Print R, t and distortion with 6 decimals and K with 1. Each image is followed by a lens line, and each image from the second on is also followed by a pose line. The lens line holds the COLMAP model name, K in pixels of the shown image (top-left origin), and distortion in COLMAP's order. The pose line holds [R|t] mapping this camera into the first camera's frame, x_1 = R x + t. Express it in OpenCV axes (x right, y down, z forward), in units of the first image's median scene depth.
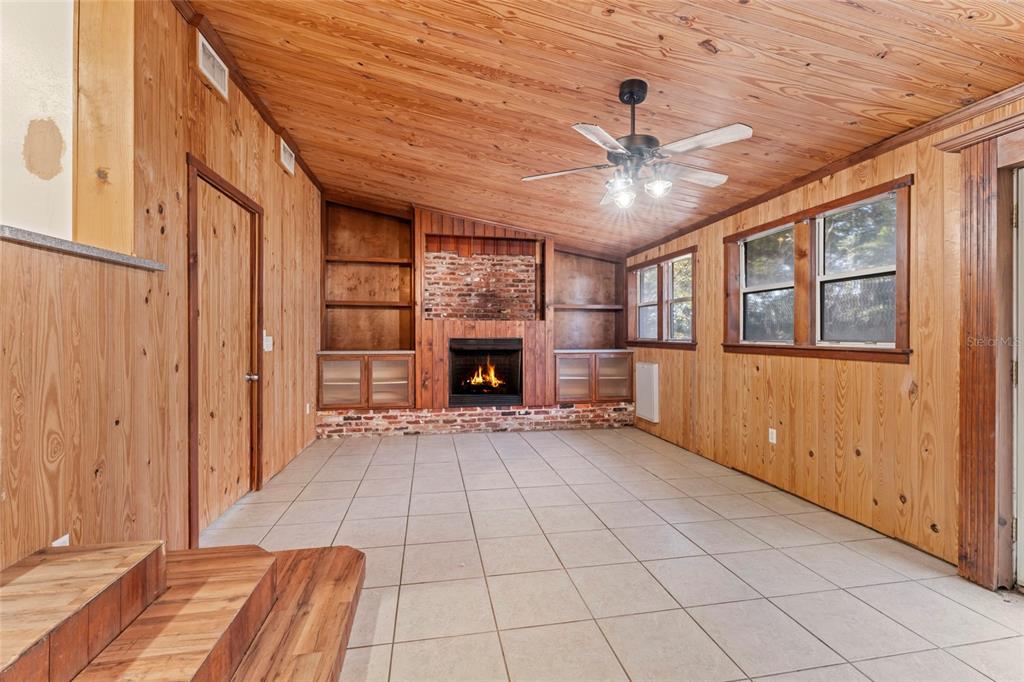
lens RADIAL K [[439.6, 0, 511.9], [0, 439.6, 338.5], [0, 0, 1]] dist [-0.003460, -0.000021]
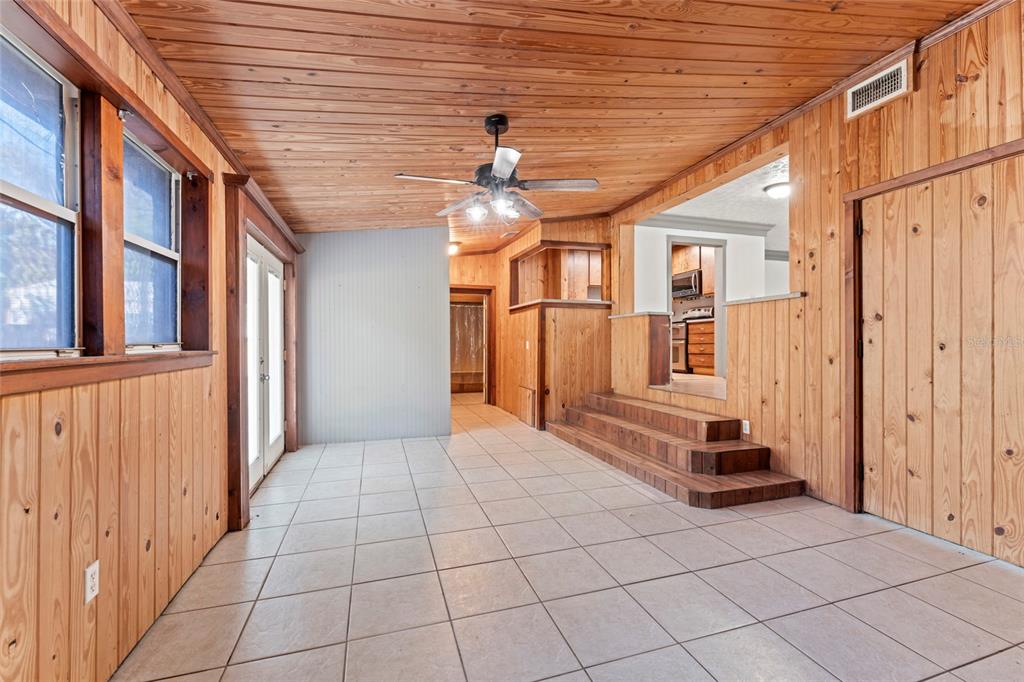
lens RADIAL K [[439.6, 0, 512.0], [0, 439.6, 336.0], [0, 0, 1]] dist [-0.003460, -0.000021]
pose [[-0.991056, -0.004627, -0.133364, 0.484139], [-0.005112, 0.999982, 0.003288, -0.015331], [0.133346, 0.003940, -0.991062, 2.638640]]
